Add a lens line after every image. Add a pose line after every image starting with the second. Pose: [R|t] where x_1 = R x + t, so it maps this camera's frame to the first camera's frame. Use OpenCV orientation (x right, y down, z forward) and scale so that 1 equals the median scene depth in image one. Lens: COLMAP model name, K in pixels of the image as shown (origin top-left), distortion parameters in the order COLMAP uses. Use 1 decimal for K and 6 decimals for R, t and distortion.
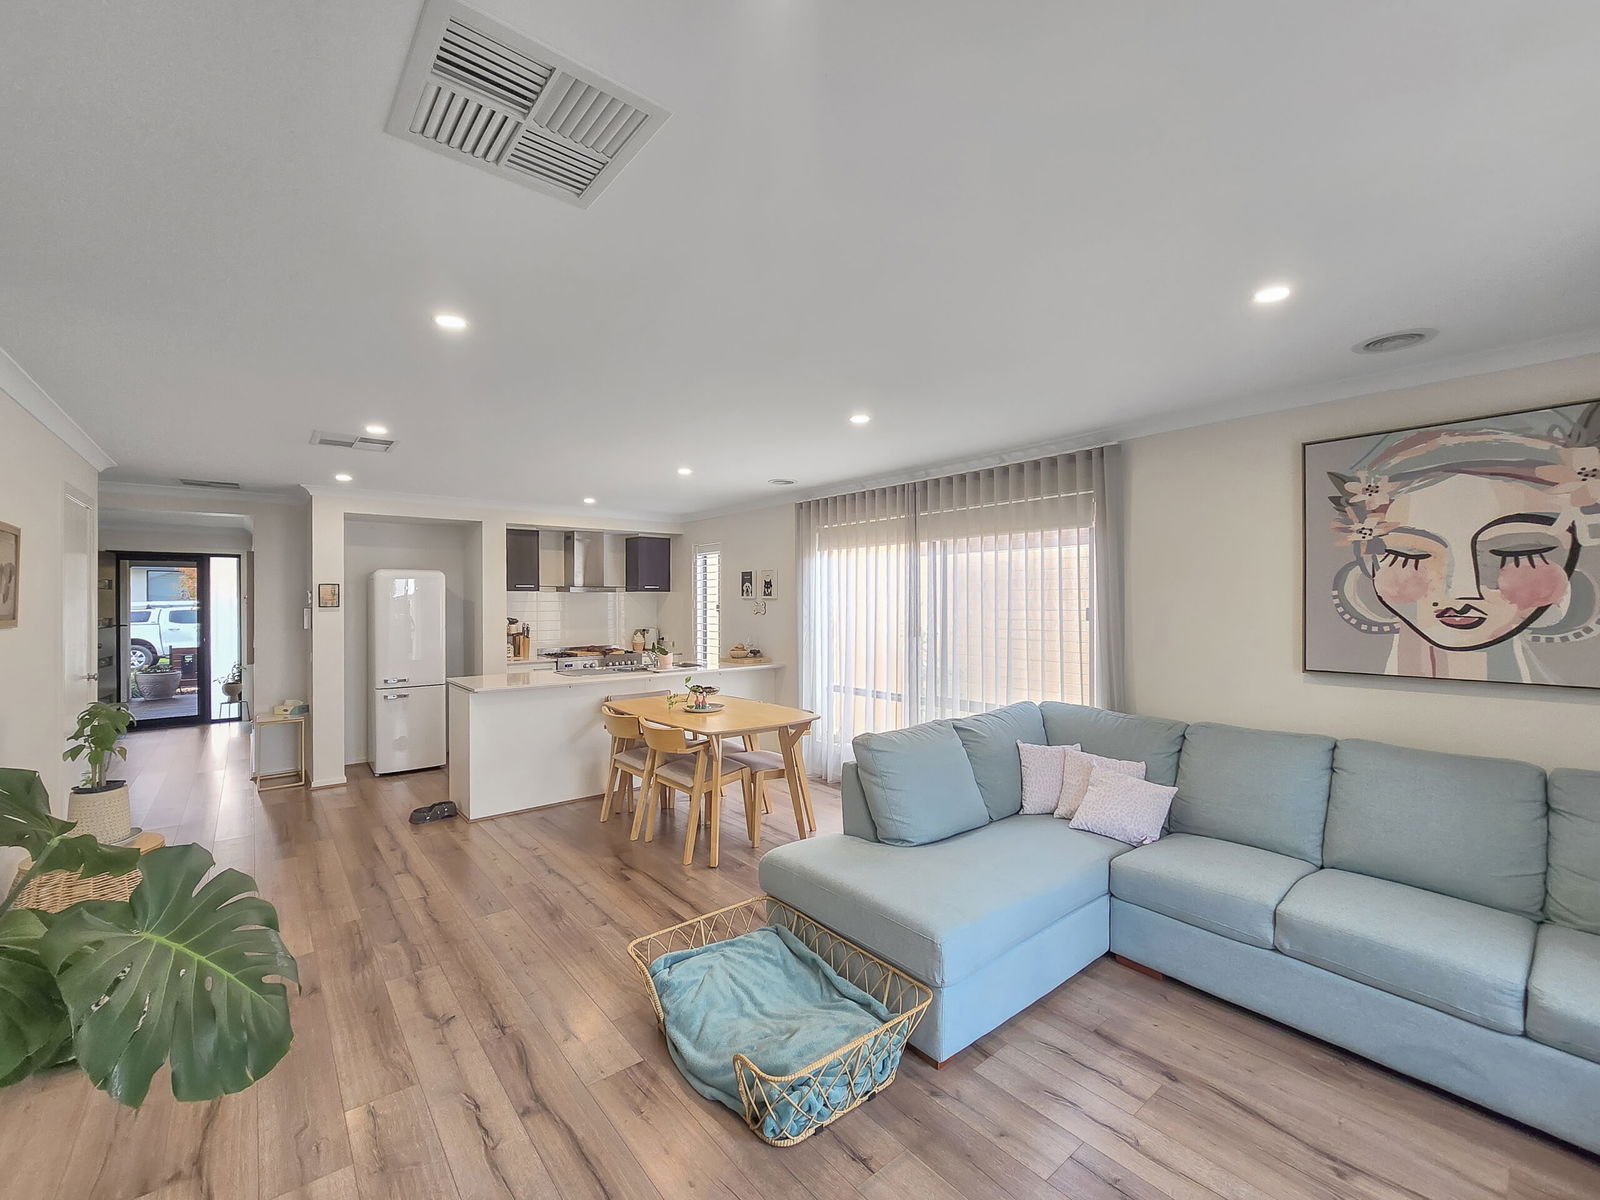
lens RADIAL K [[673.4, 0, 798.7], [0, 673.4, 600.1], [0, 0, 1]] dist [-0.000923, 0.000364]
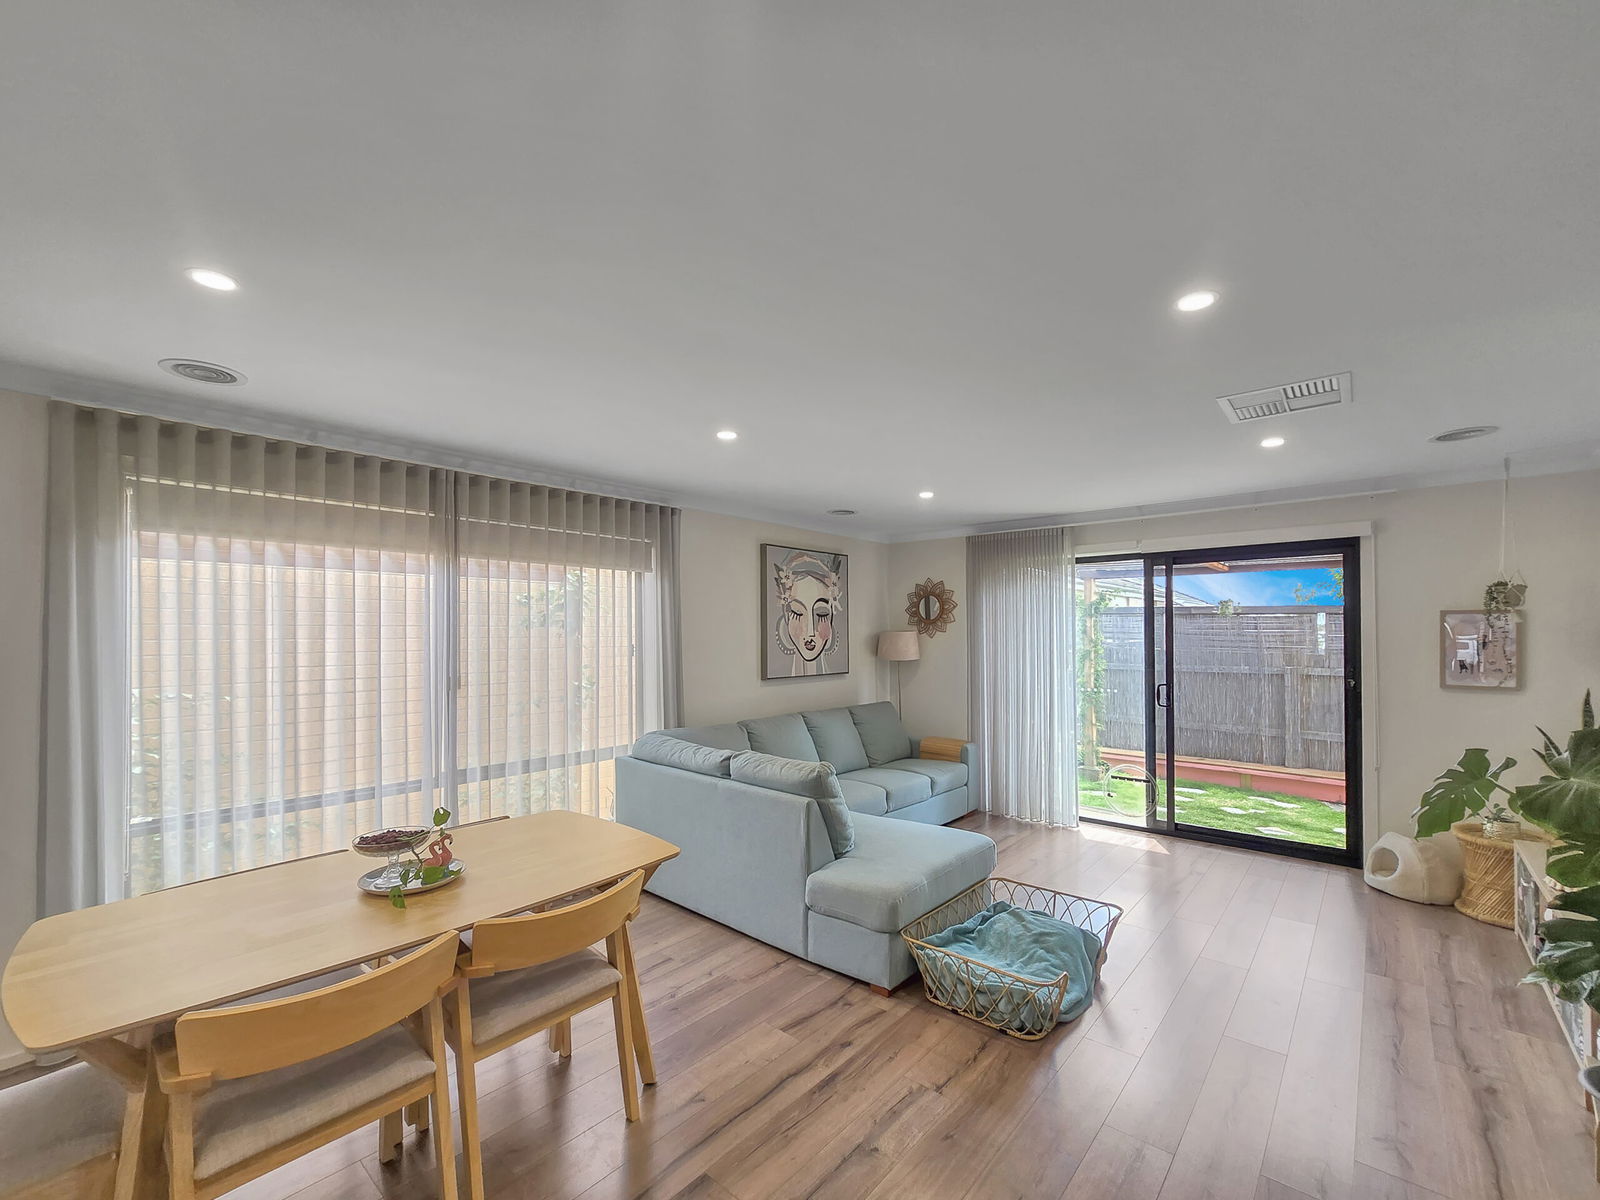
lens RADIAL K [[673.4, 0, 798.7], [0, 673.4, 600.1], [0, 0, 1]] dist [-0.000923, 0.000364]
pose [[-0.159201, 0.052625, 0.985843, -0.908080], [-0.000093, 0.998578, -0.053319, -0.002000], [-0.987246, -0.008580, -0.158970, 1.172528]]
